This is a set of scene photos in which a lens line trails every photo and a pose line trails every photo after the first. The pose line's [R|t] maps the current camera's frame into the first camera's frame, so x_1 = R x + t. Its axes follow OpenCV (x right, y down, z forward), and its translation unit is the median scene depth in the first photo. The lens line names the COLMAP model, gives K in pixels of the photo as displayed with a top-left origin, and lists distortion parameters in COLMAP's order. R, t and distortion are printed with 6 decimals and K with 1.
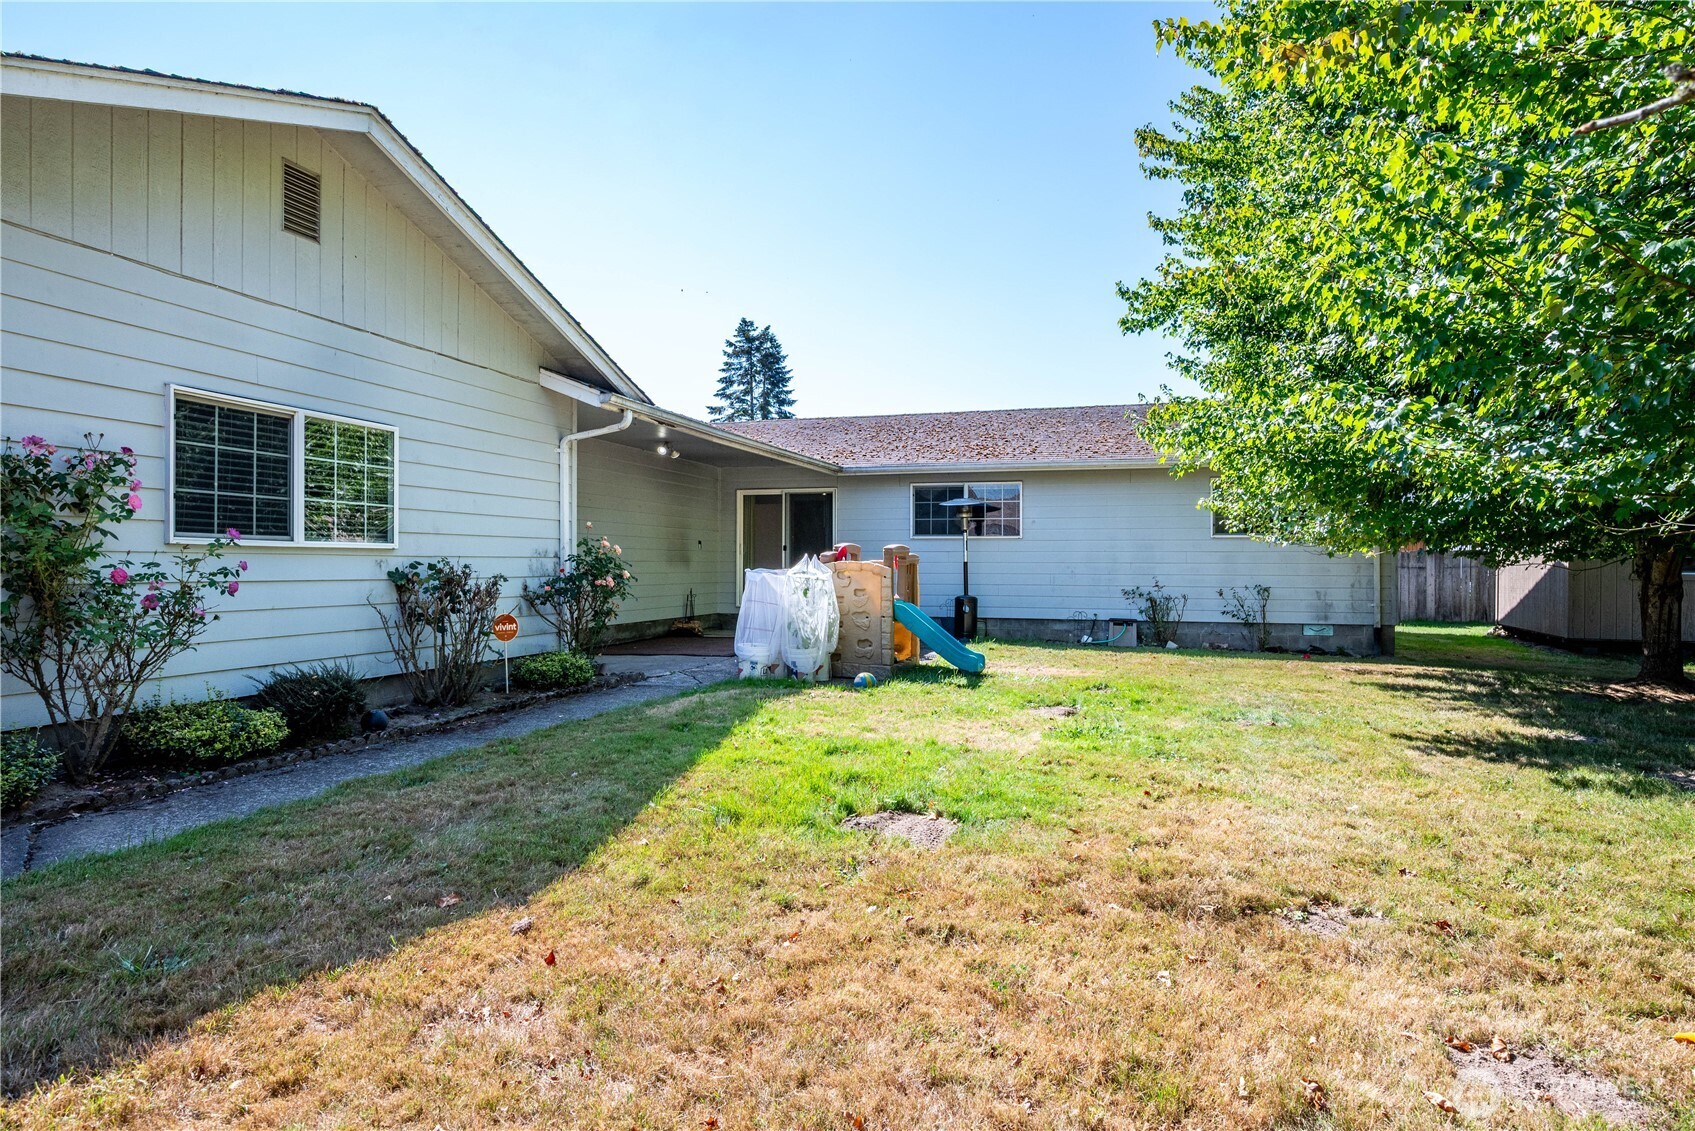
lens RADIAL K [[972.3, 0, 847.4], [0, 972.3, 565.9], [0, 0, 1]] dist [0.001081, 0.000146]
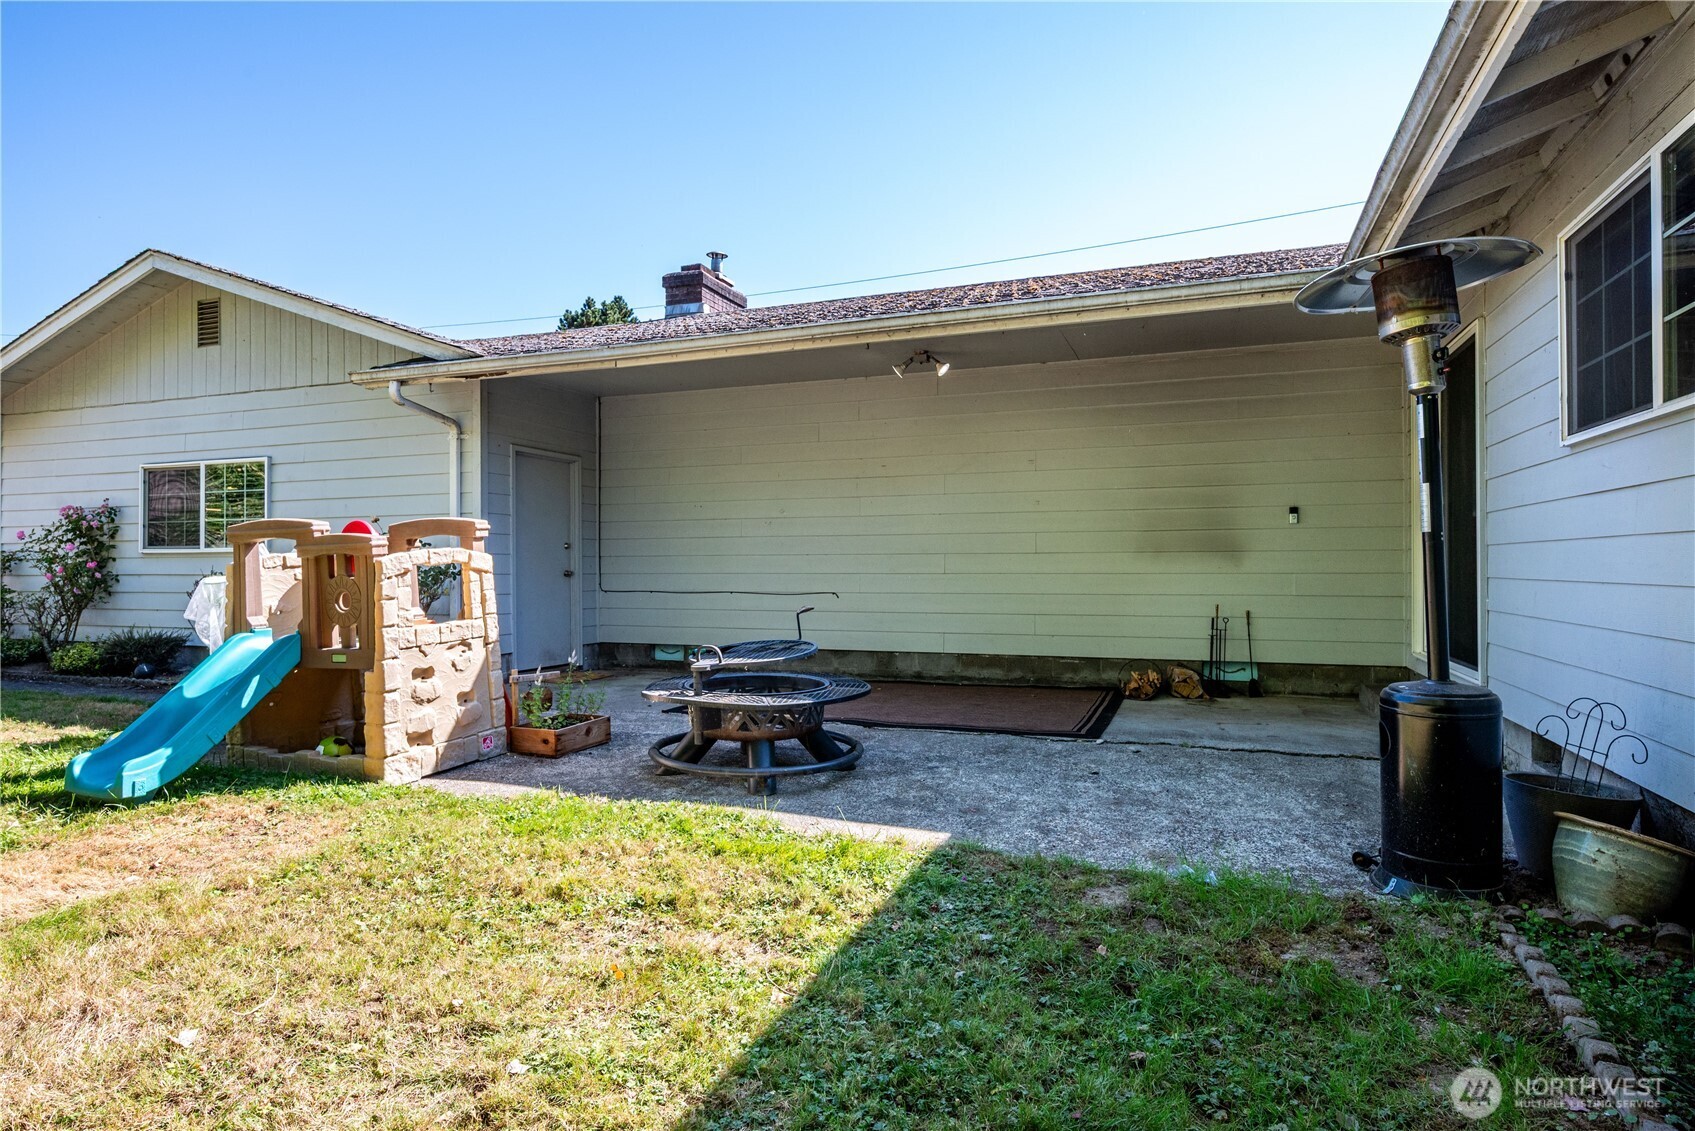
lens RADIAL K [[957.1, 0, 853.4], [0, 957.1, 562.5], [0, 0, 1]] dist [0.001319, 0.000354]
pose [[-0.076025, -0.007926, -0.997074, 0.857624], [0.003436, 0.999960, -0.008211, 0.012372], [0.997100, -0.004050, -0.075995, 2.160106]]
